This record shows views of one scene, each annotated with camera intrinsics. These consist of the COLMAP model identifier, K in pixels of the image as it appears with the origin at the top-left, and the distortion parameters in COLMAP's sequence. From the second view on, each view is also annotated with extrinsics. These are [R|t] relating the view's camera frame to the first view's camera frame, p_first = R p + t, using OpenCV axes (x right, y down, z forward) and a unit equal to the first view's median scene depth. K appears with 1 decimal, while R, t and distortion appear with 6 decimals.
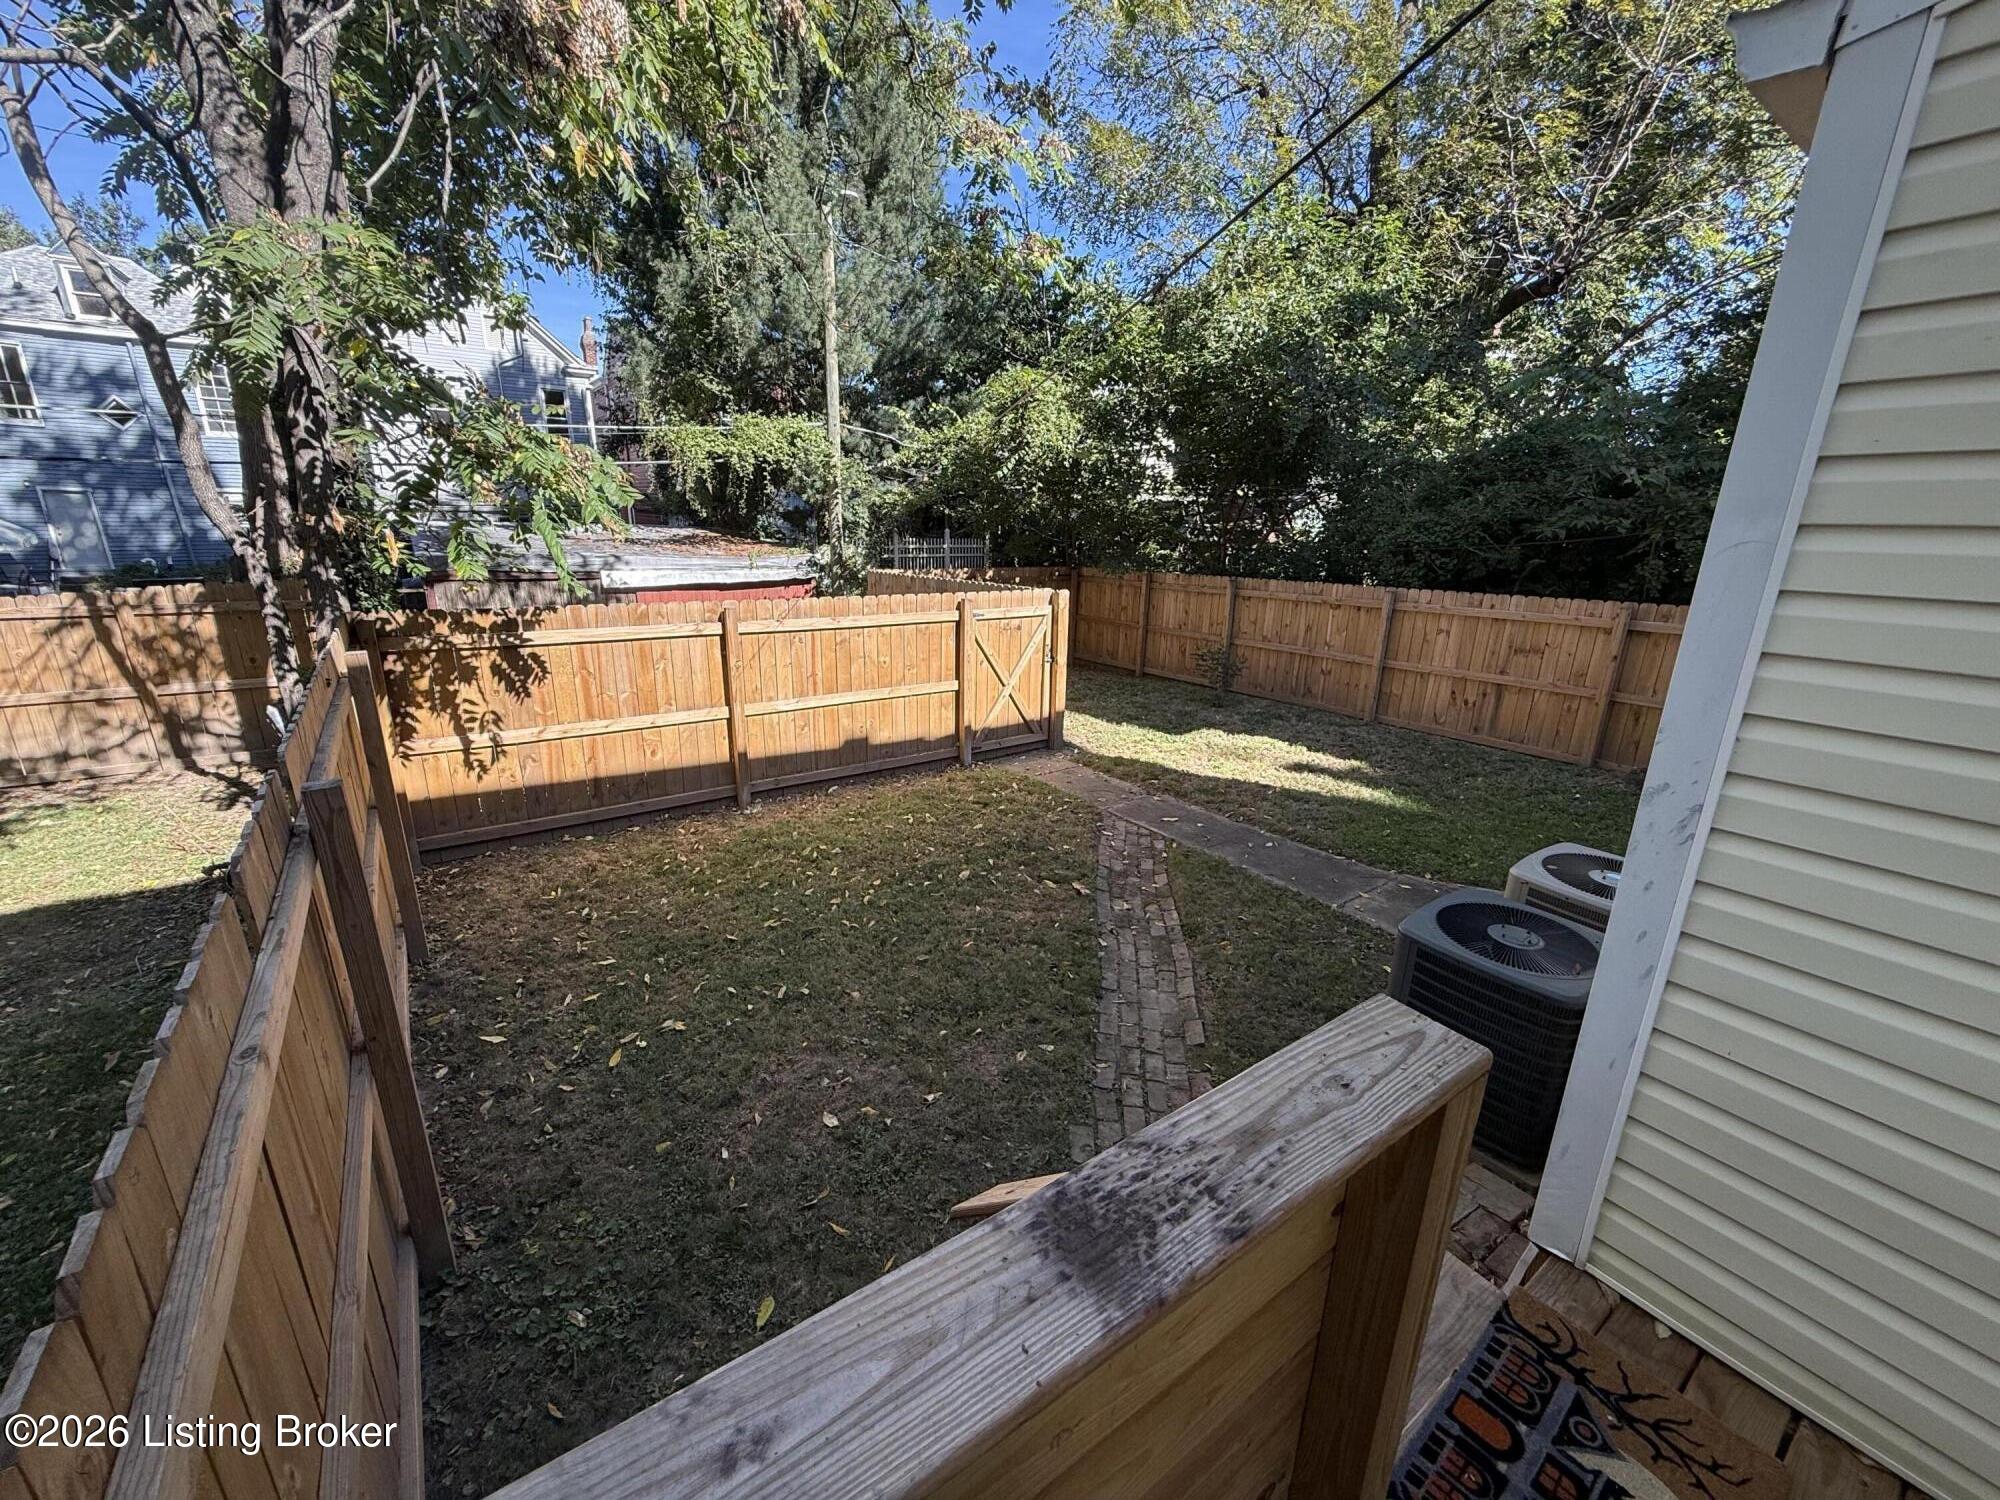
lens RADIAL K [[794.5, 0, 997.7], [0, 794.5, 748.6], [0, 0, 1]] dist [-0.001372, -0.000191]
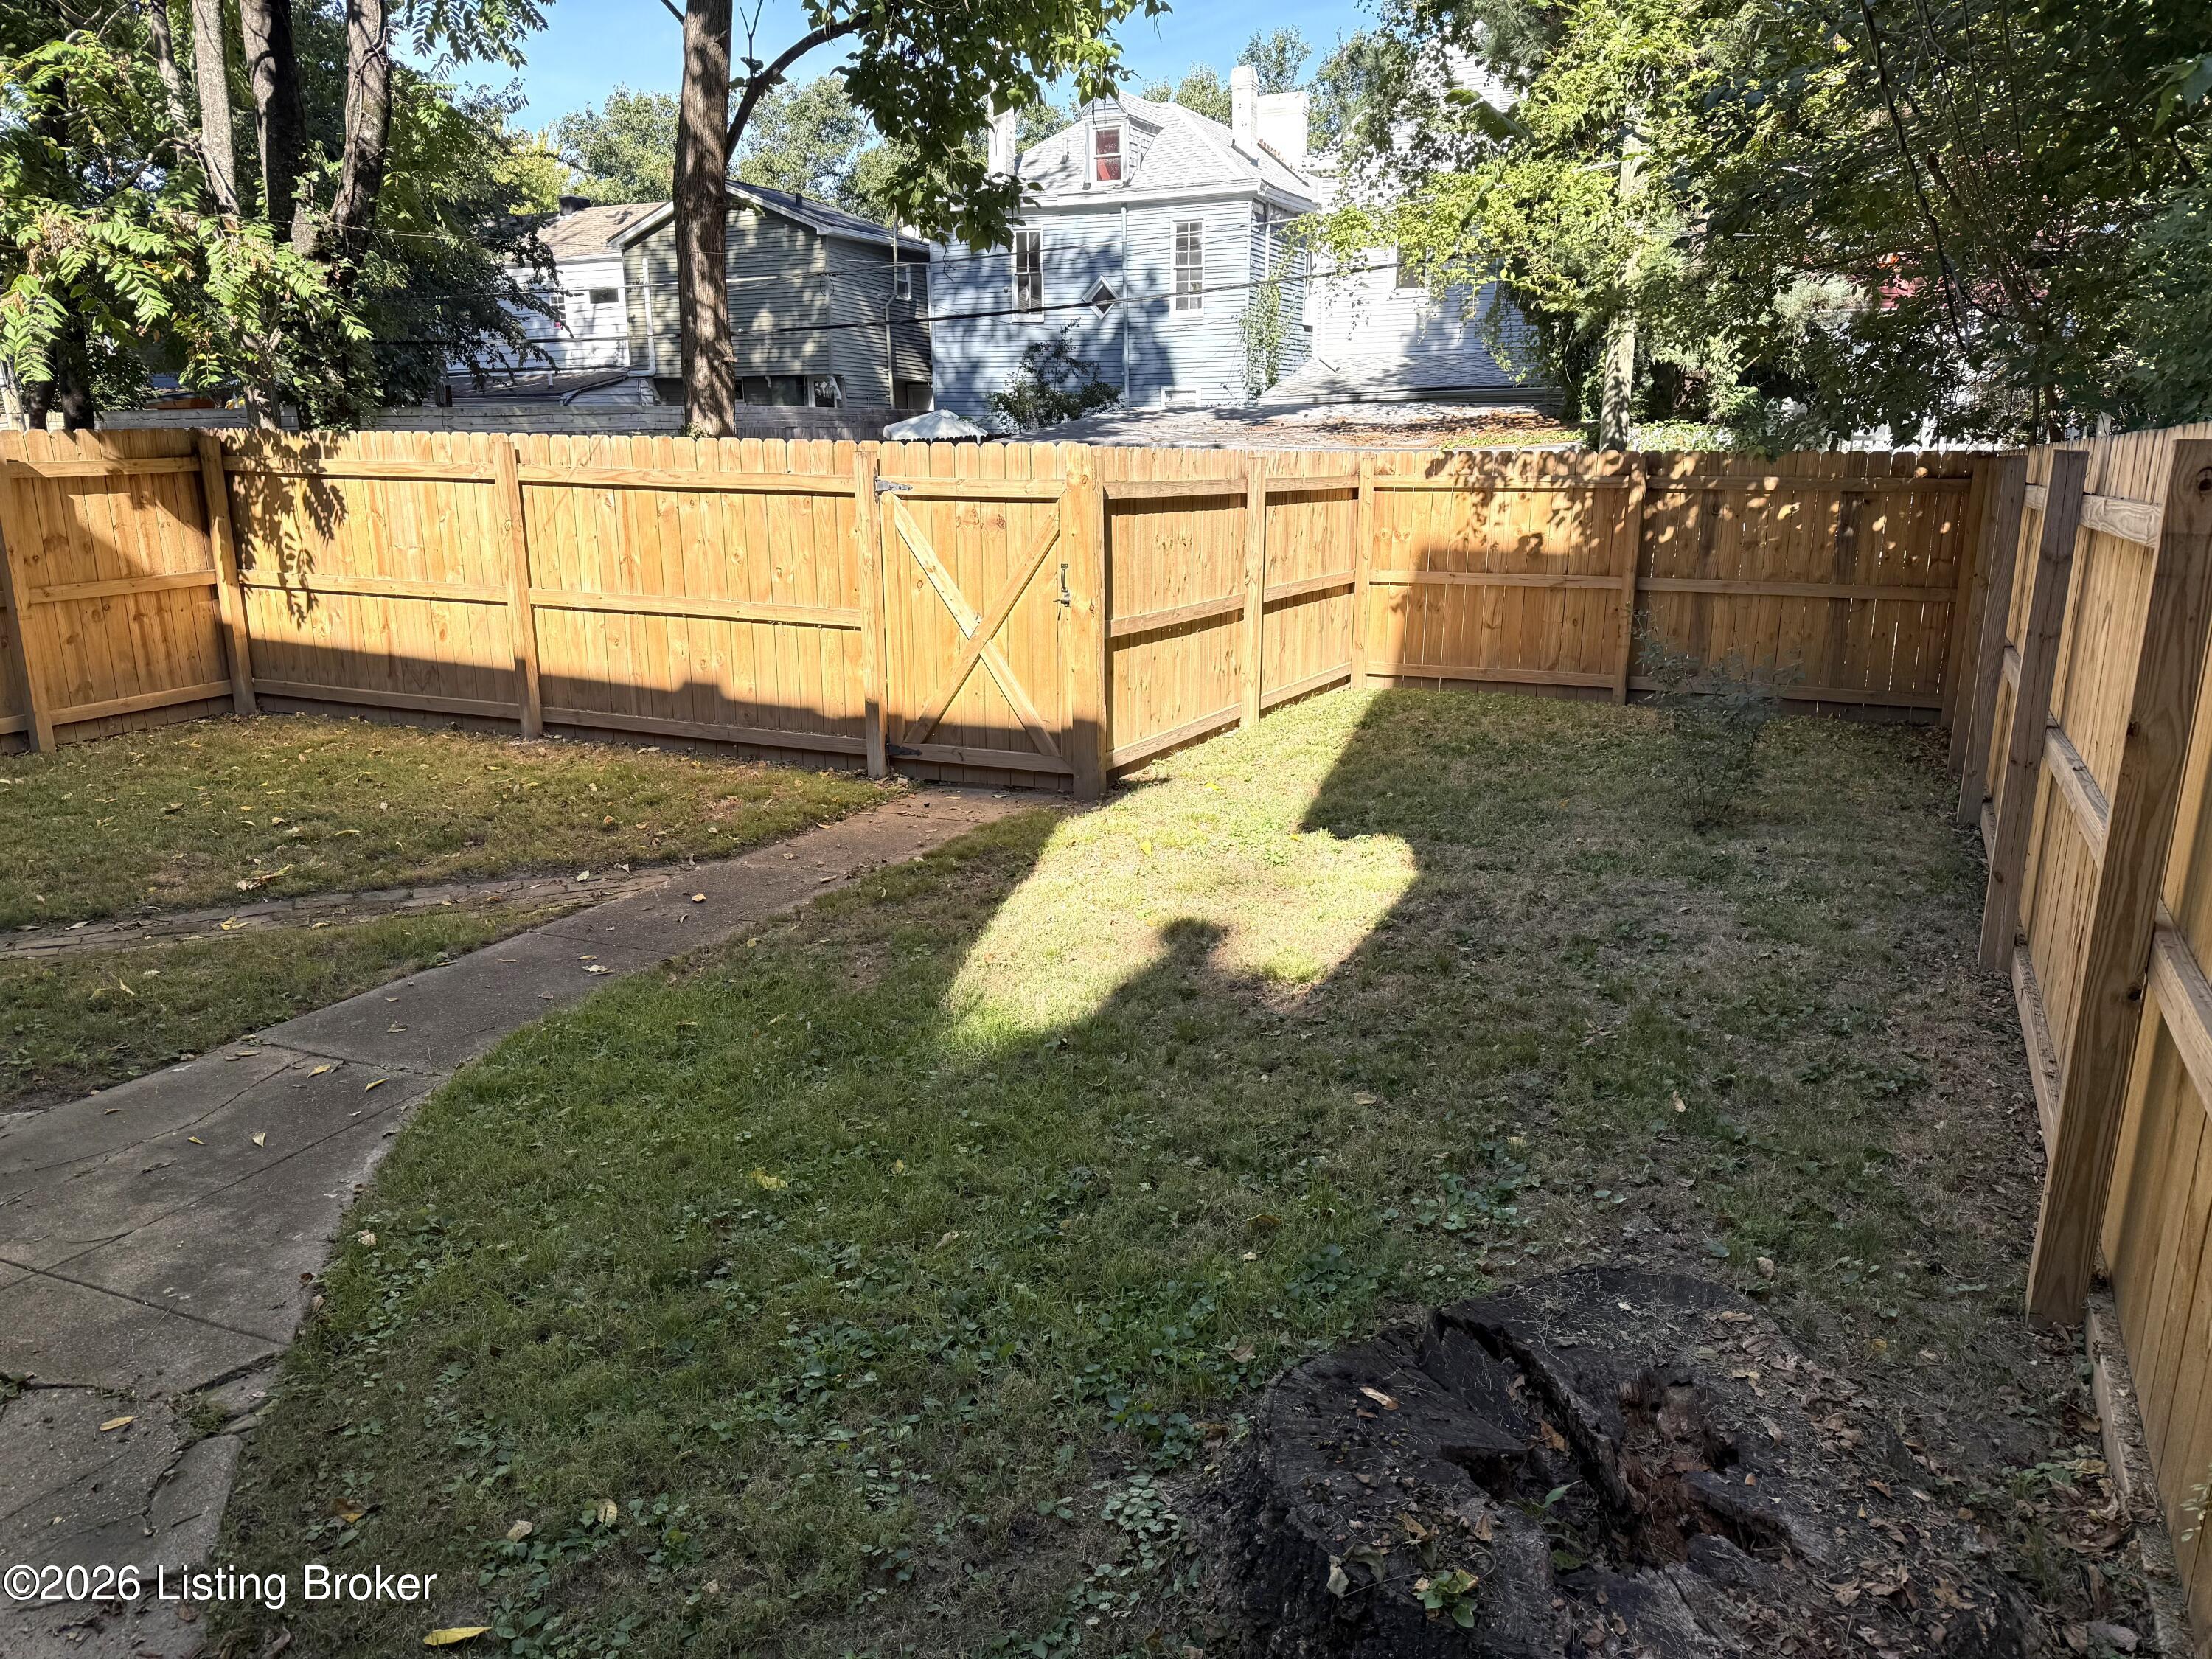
lens RADIAL K [[1539.4, 0, 1100.6], [0, 1539.4, 824.8], [0, 0, 1]] dist [-0.002044, -0.005918]
pose [[0.514126, 0.192648, -0.835800, 1.229495], [-0.232498, 0.969269, 0.080395, -0.089172], [0.825602, 0.152988, 0.543116, 0.809988]]
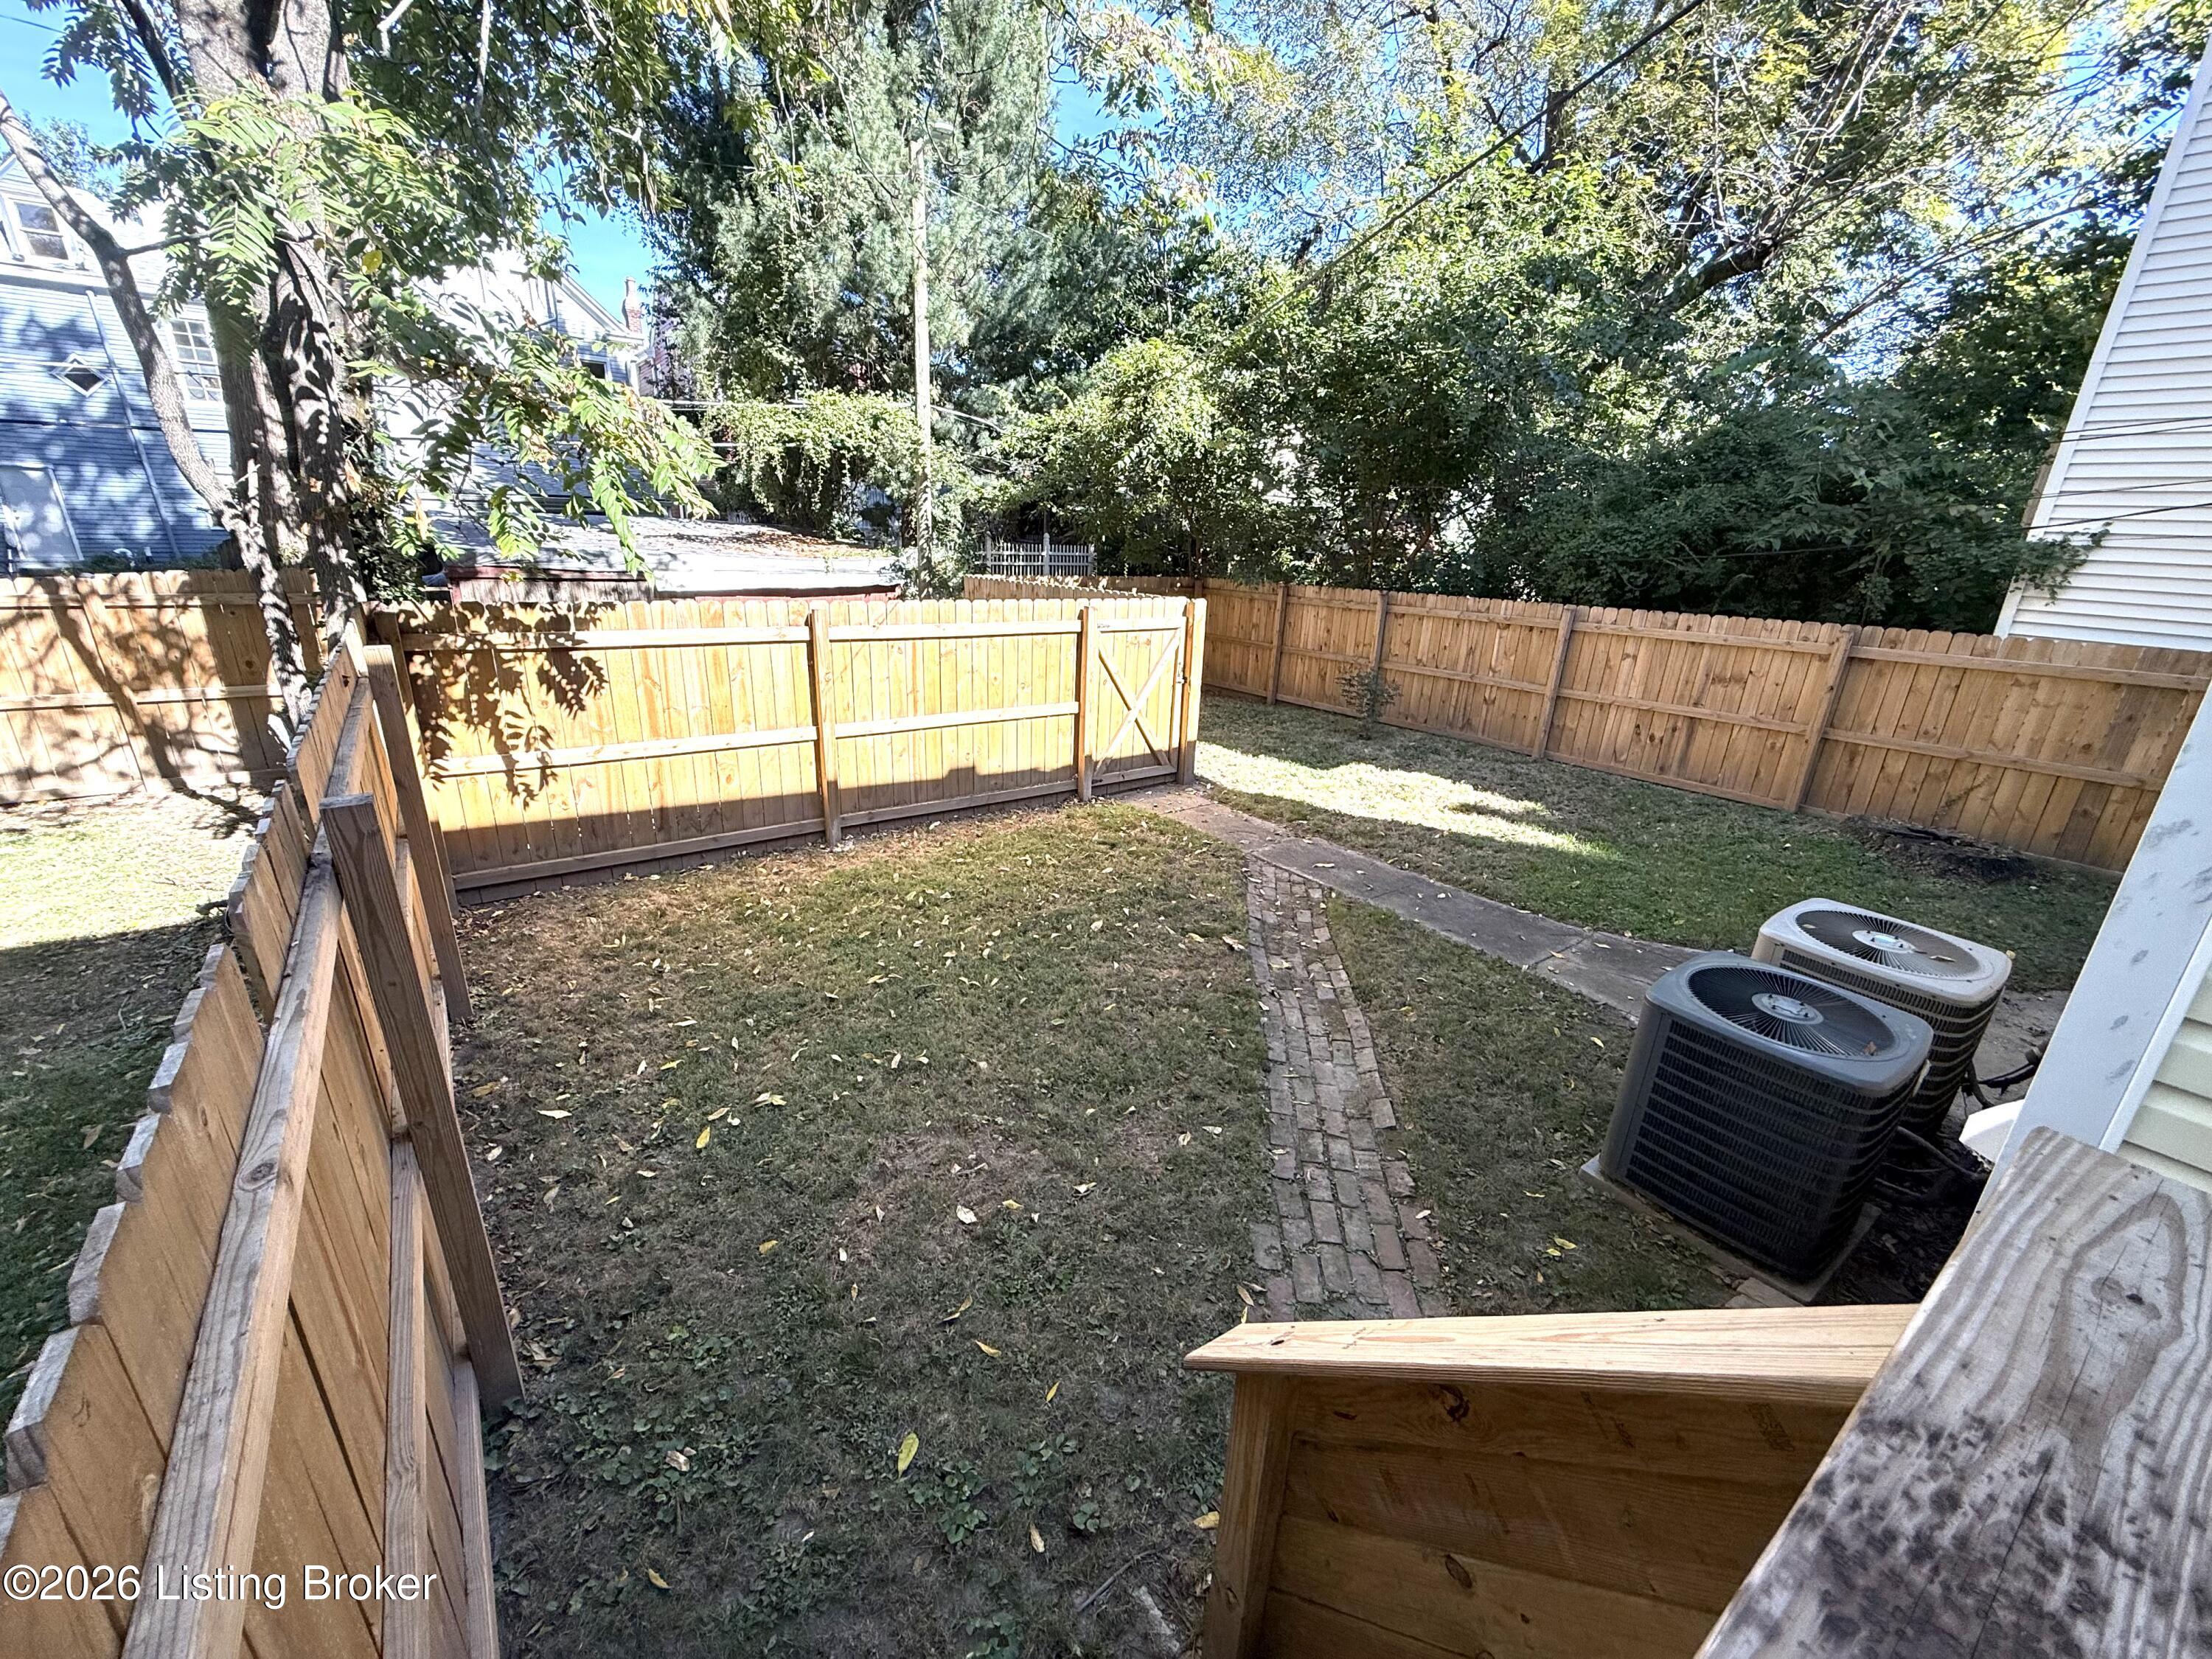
lens RADIAL K [[878.7, 0, 1104.7], [0, 878.7, 828.4], [0, 0, 1]] dist [-0.001372, -0.000191]
pose [[0.999750, 0.014871, 0.016687, -0.047747], [-0.015662, 0.998709, 0.048324, 0.006906], [-0.015947, -0.048574, 0.998692, 0.050187]]
